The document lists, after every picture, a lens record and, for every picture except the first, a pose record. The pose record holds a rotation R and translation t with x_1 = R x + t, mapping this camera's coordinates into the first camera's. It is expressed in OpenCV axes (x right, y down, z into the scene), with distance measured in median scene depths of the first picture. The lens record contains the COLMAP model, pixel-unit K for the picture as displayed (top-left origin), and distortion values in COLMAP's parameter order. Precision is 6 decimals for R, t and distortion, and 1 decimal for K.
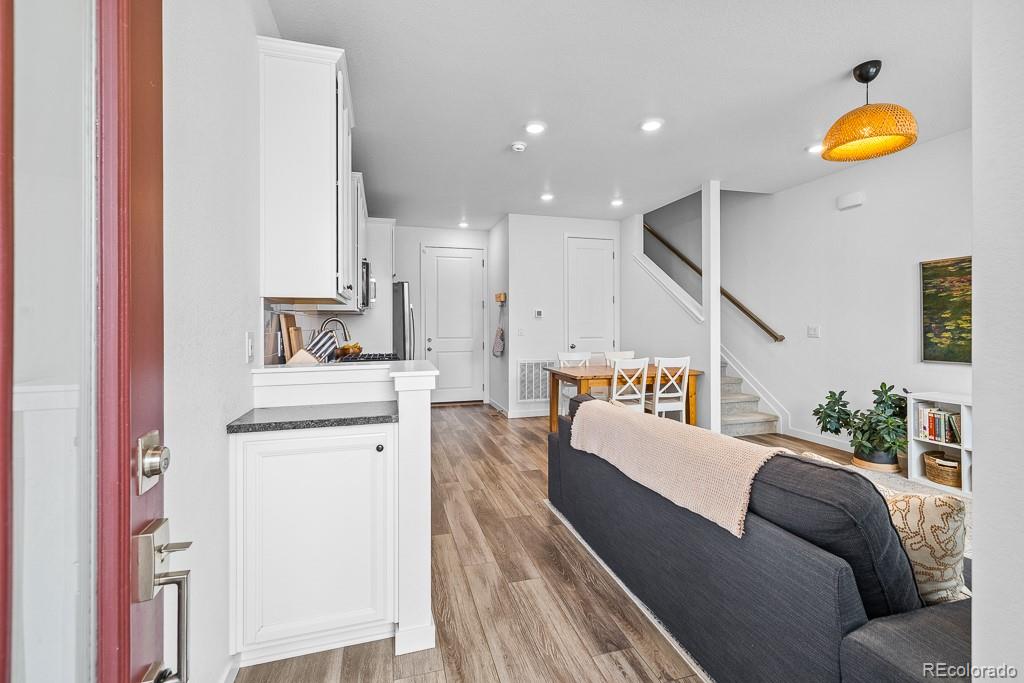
lens RADIAL K [[434.6, 0, 504.9], [0, 434.6, 324.2], [0, 0, 1]] dist [0.002869, -0.000328]
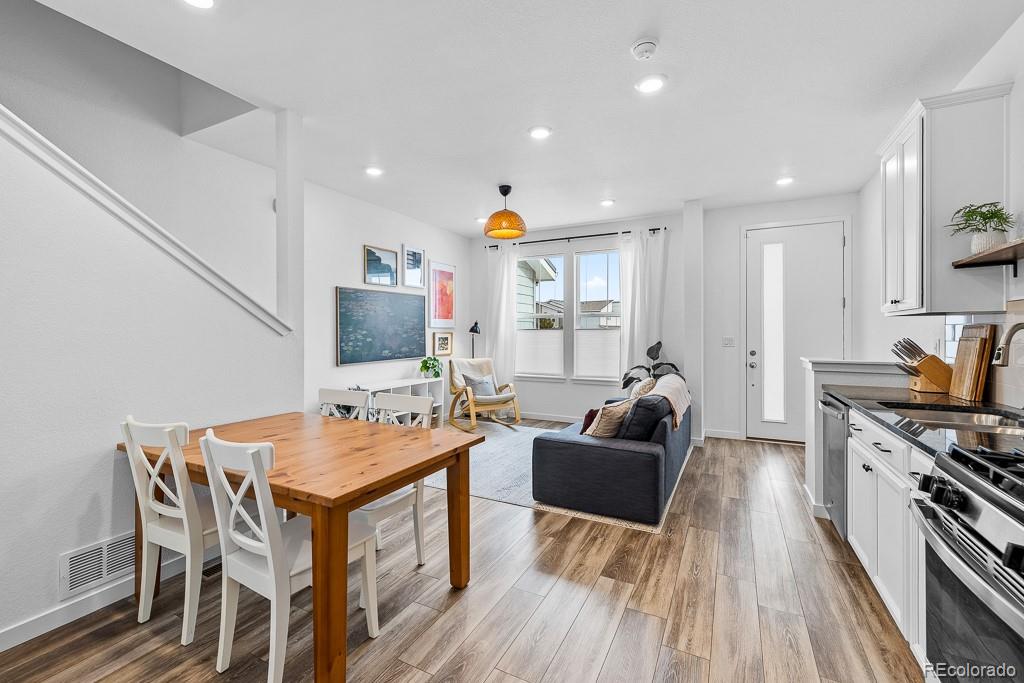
lens RADIAL K [[434.6, 0, 506.8], [0, 434.6, 334.7], [0, 0, 1]] dist [0.002869, -0.000328]
pose [[-0.732469, 0.002667, 0.680795, -0.231579], [0.005083, 0.999986, 0.001550, -0.003344], [-0.680781, 0.004596, -0.732473, 1.484942]]
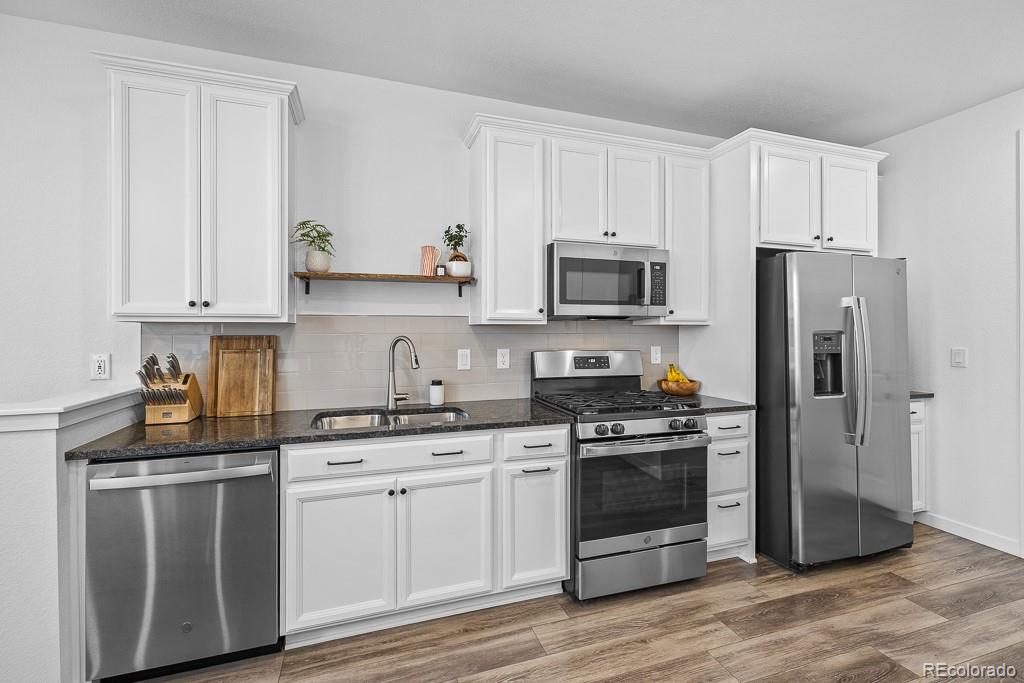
lens RADIAL K [[434.6, 0, 501.8], [0, 434.6, 332.3], [0, 0, 1]] dist [0.002869, -0.000328]
pose [[0.045323, 0.006365, -0.998952, 0.289641], [0.000589, 0.999979, 0.006398, -0.019660], [0.998972, -0.000879, 0.045318, 0.907682]]
